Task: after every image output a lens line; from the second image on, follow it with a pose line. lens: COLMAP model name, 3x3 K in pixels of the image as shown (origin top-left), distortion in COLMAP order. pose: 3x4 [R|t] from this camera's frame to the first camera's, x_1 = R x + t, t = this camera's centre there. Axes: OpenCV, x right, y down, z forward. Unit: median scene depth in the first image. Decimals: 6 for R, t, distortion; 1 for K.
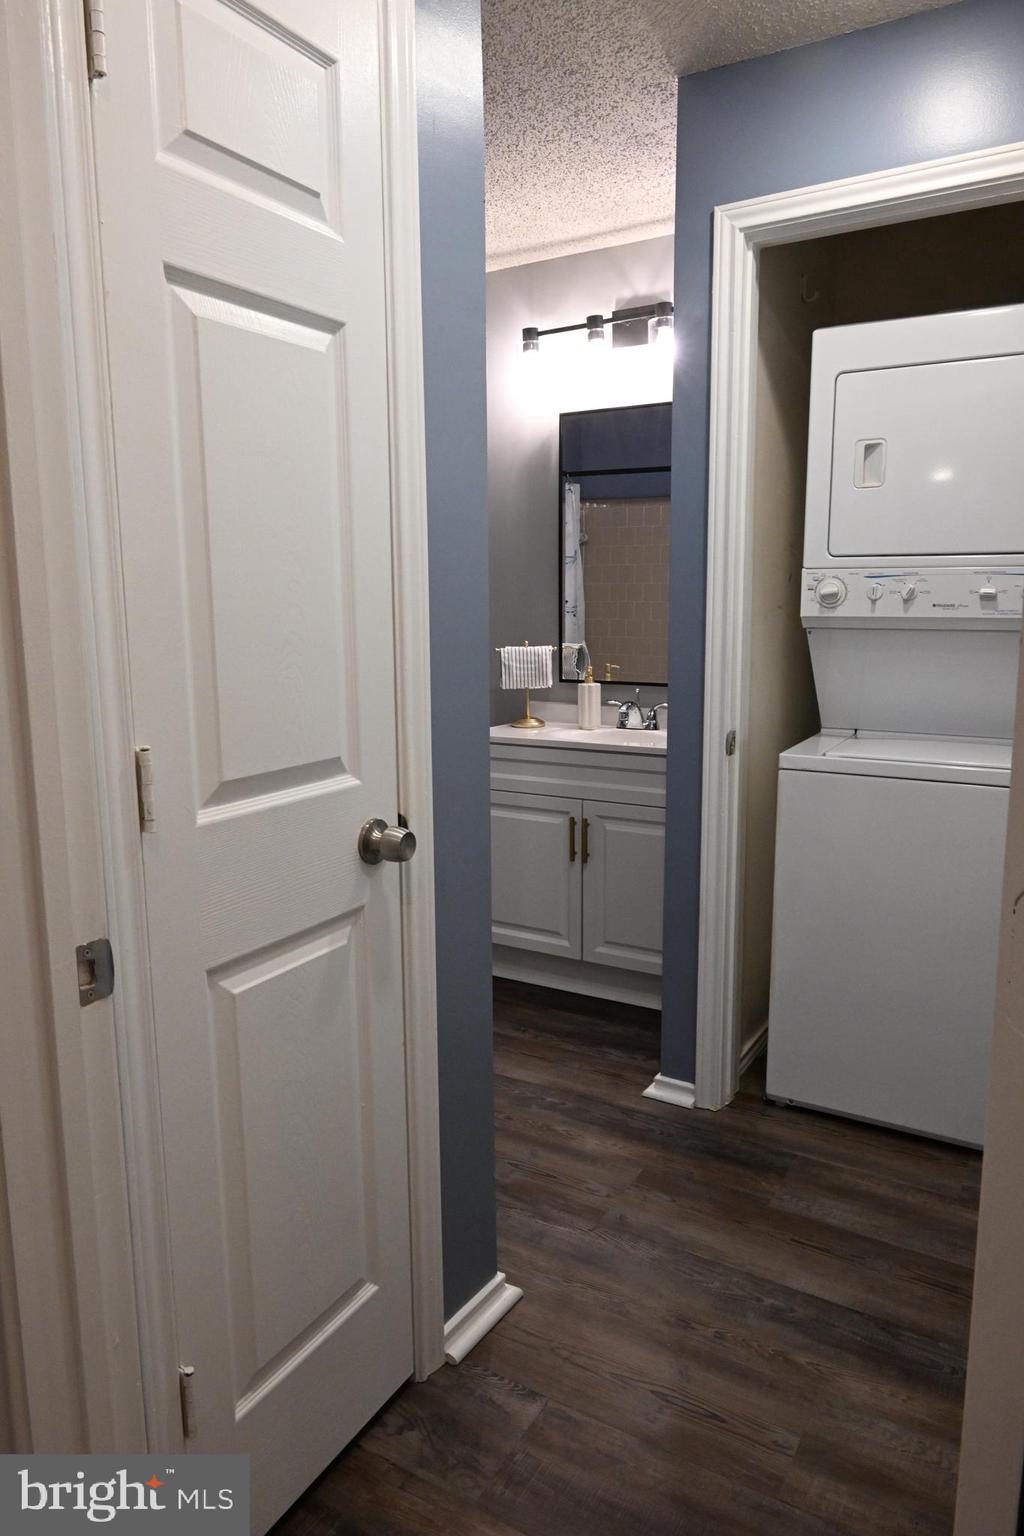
lens RADIAL K [[1021.7, 0, 510.6], [0, 1021.7, 765.1], [0, 0, 1]] dist [-0.000542, -0.001445]
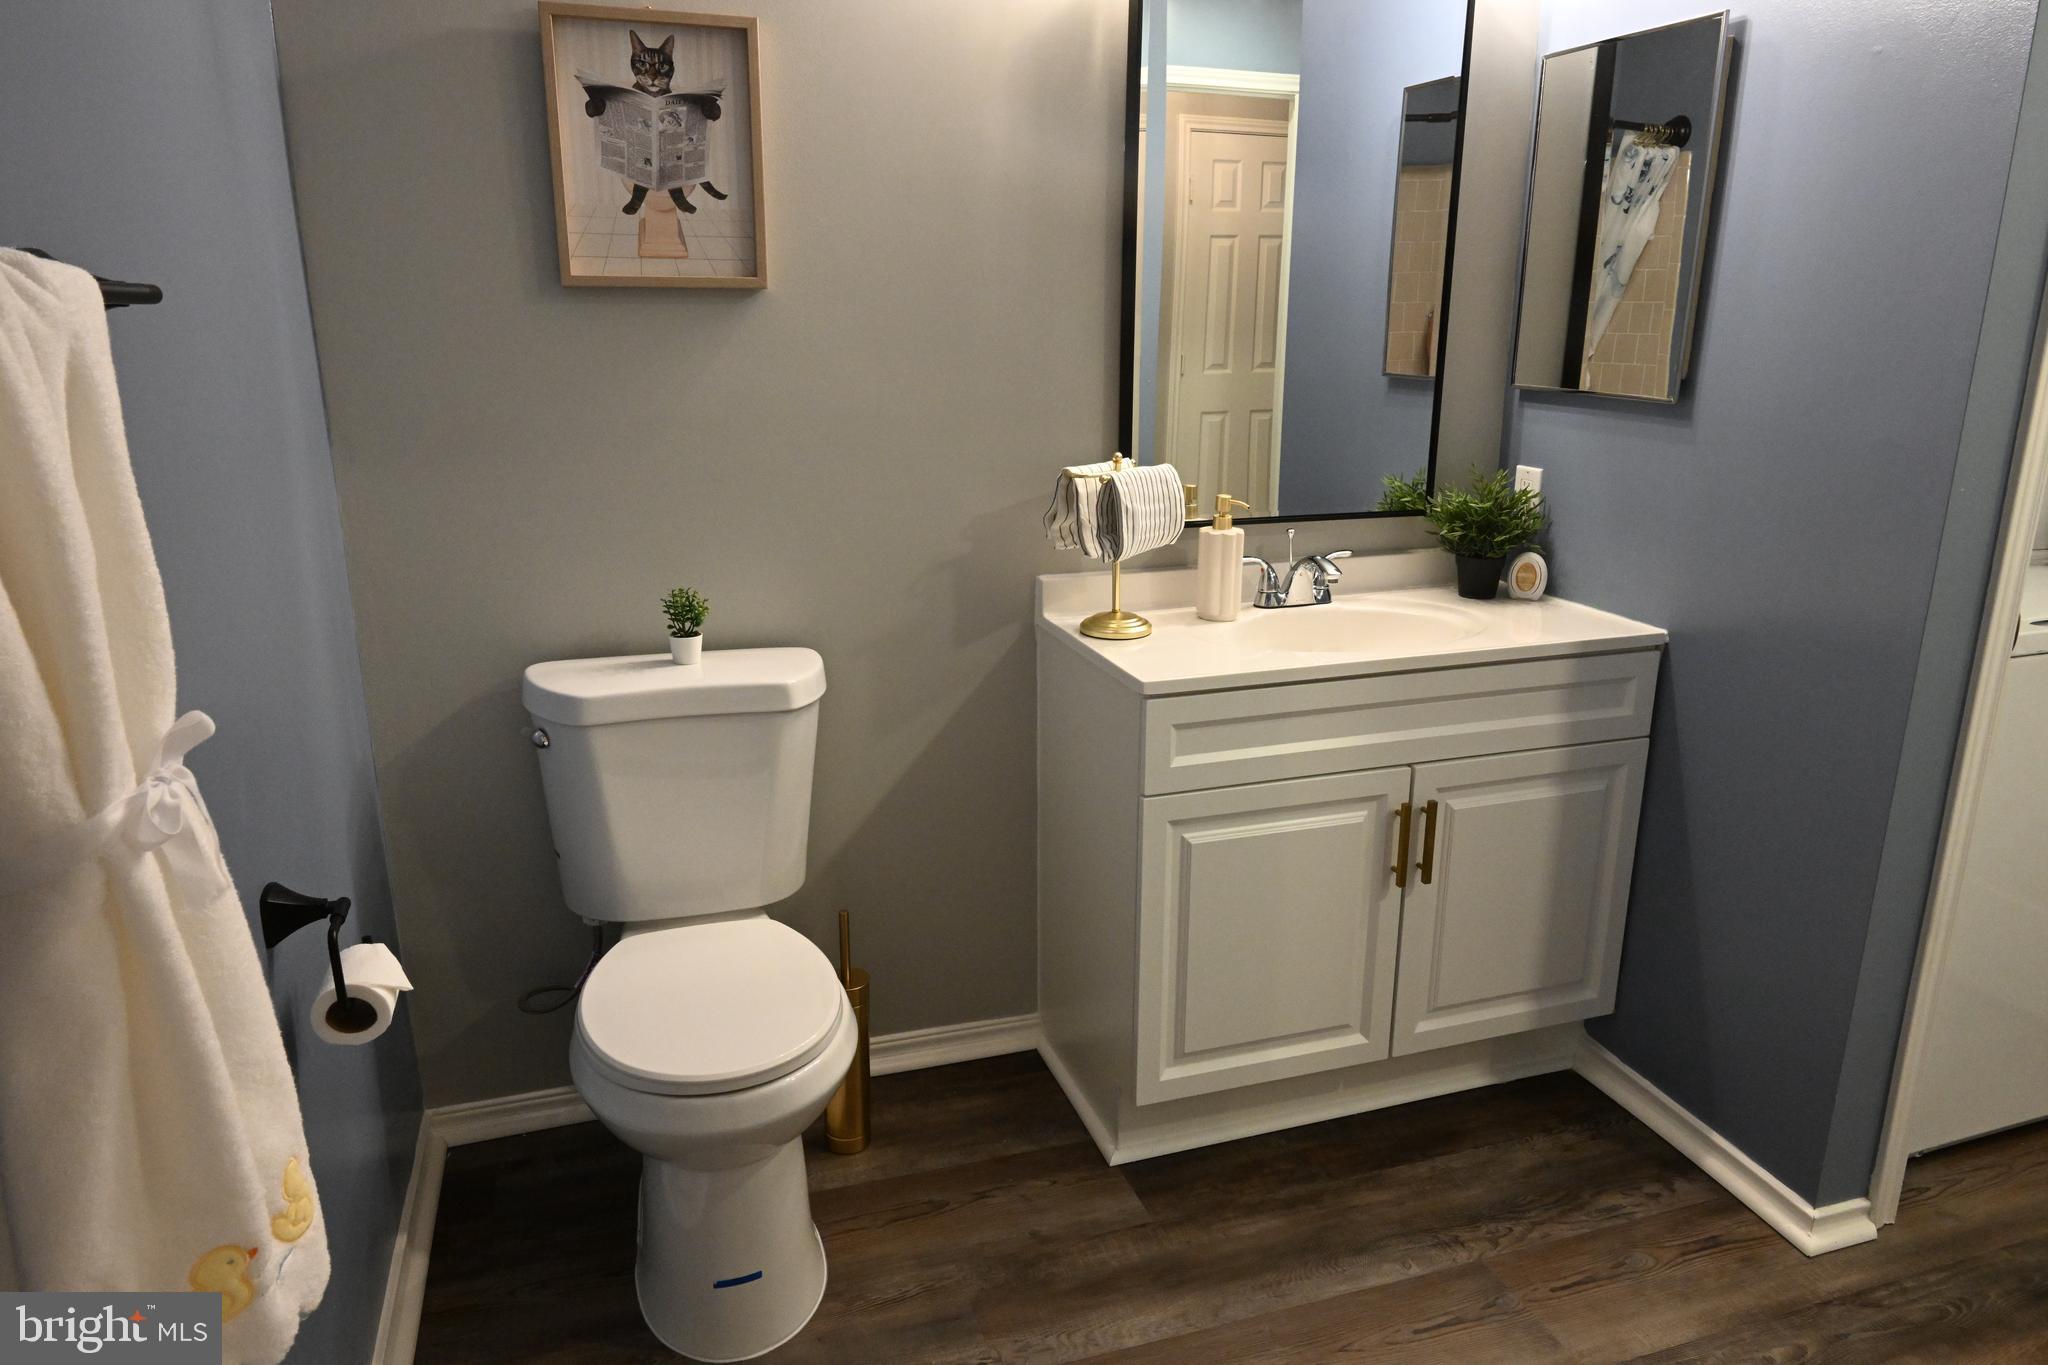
lens RADIAL K [[1356.6, 0, 1033.4], [0, 1356.6, 684.3], [0, 0, 1]] dist [0.000882, -0.002701]
pose [[0.649141, -0.199275, 0.734102, -0.520298], [0.118358, 0.979781, 0.161307, -0.131999], [-0.751404, -0.017824, 0.659602, 0.669897]]
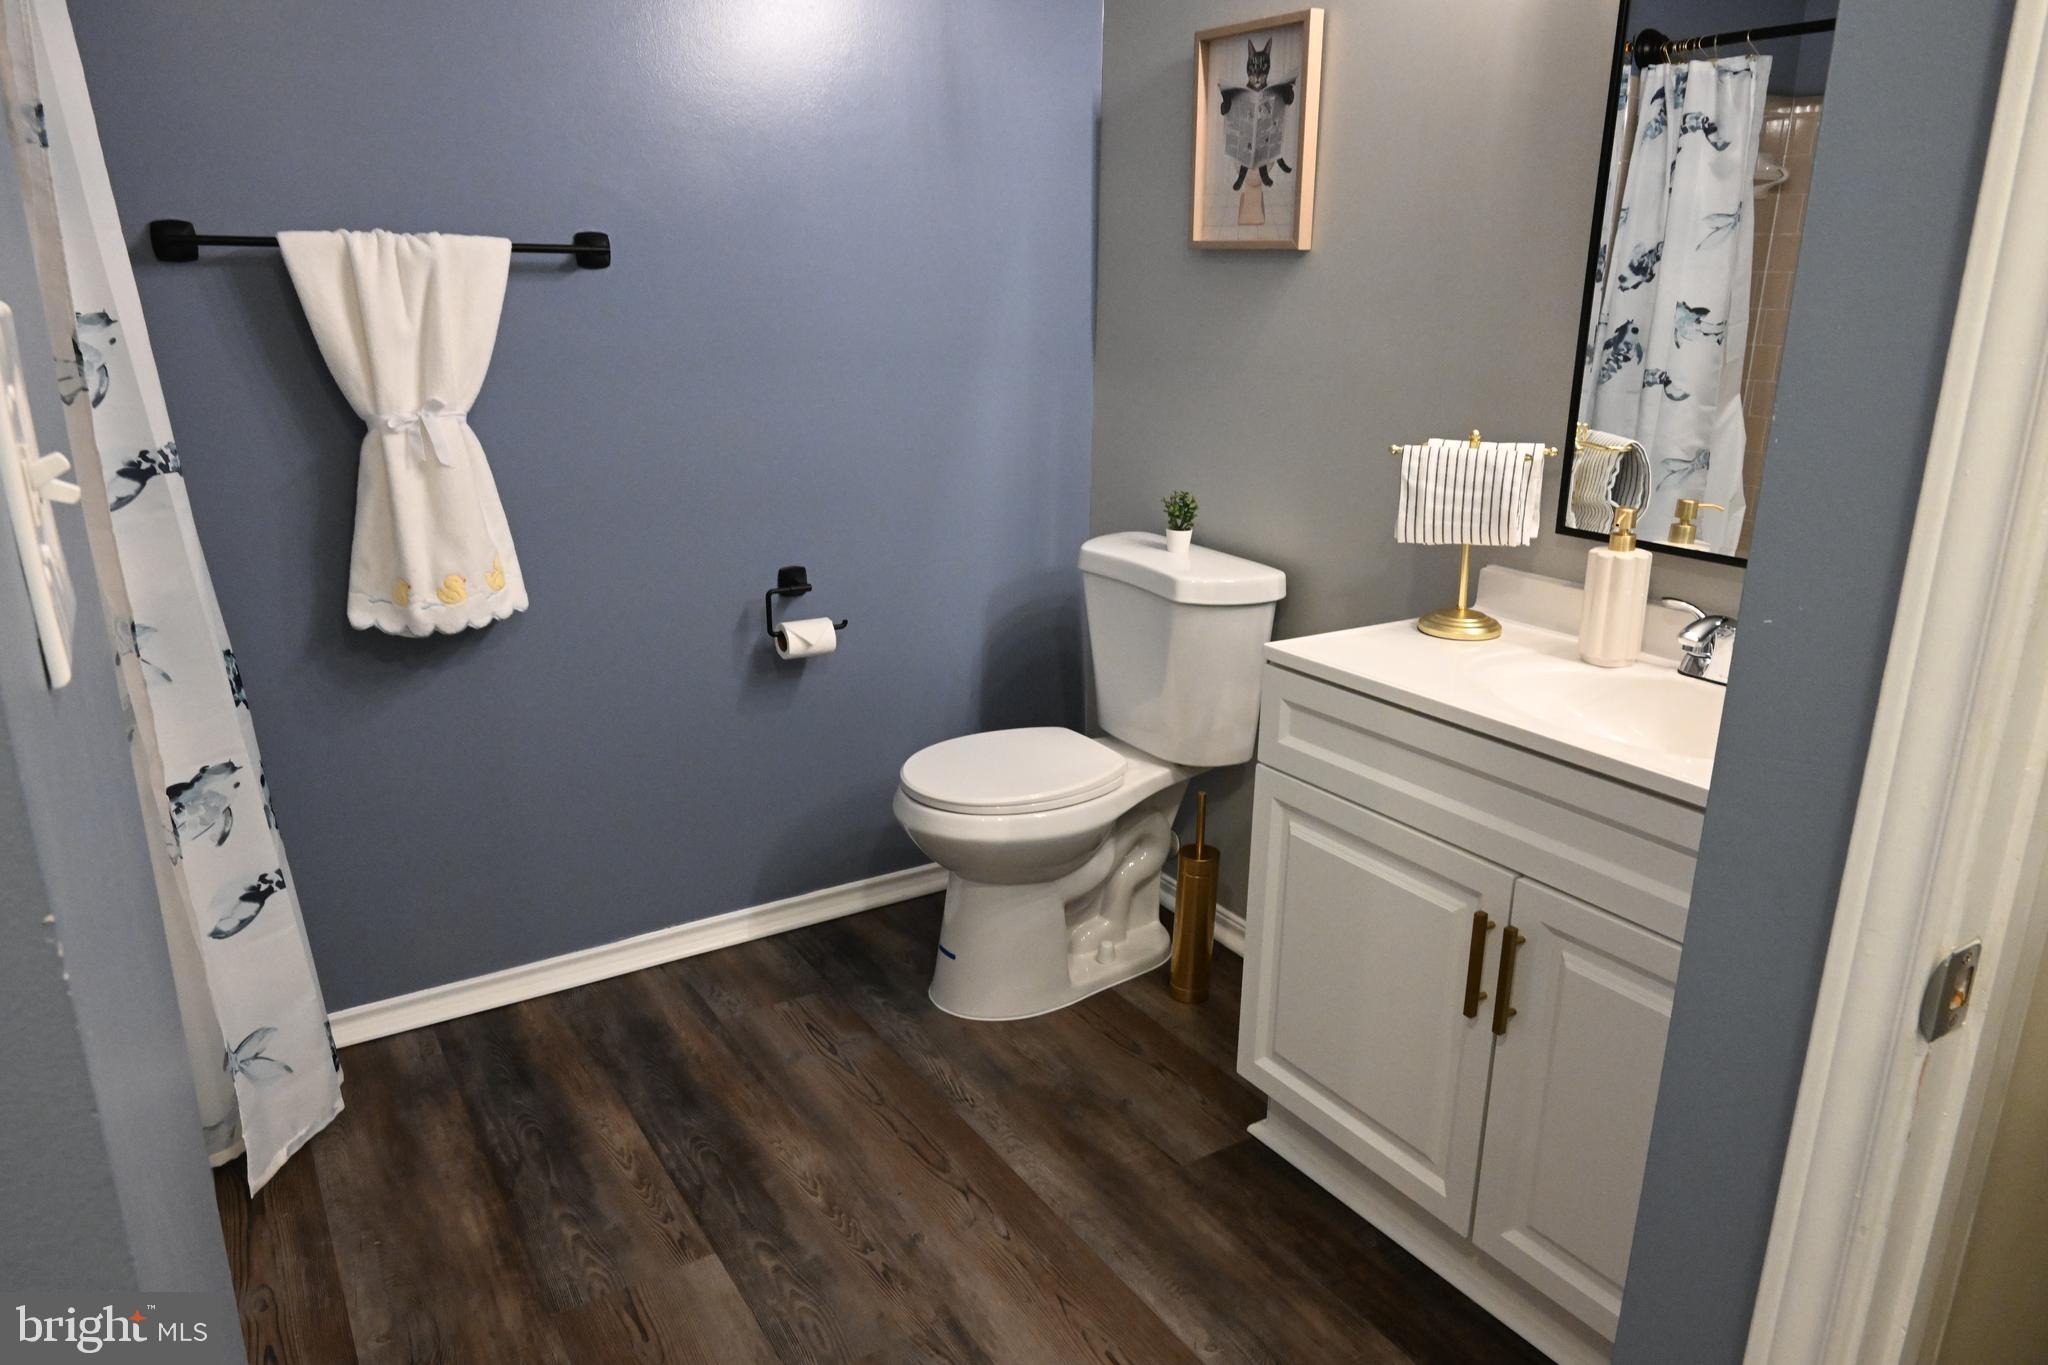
lens RADIAL K [[1358.4, 0, 1031.7], [0, 1358.4, 691.7], [0, 0, 1]] dist [0.002440, -0.007958]
pose [[0.899769, 0.145764, -0.411302, 0.102781], [-0.088840, 0.984009, 0.154381, -0.093052], [0.427228, -0.102367, 0.898330, 0.451298]]
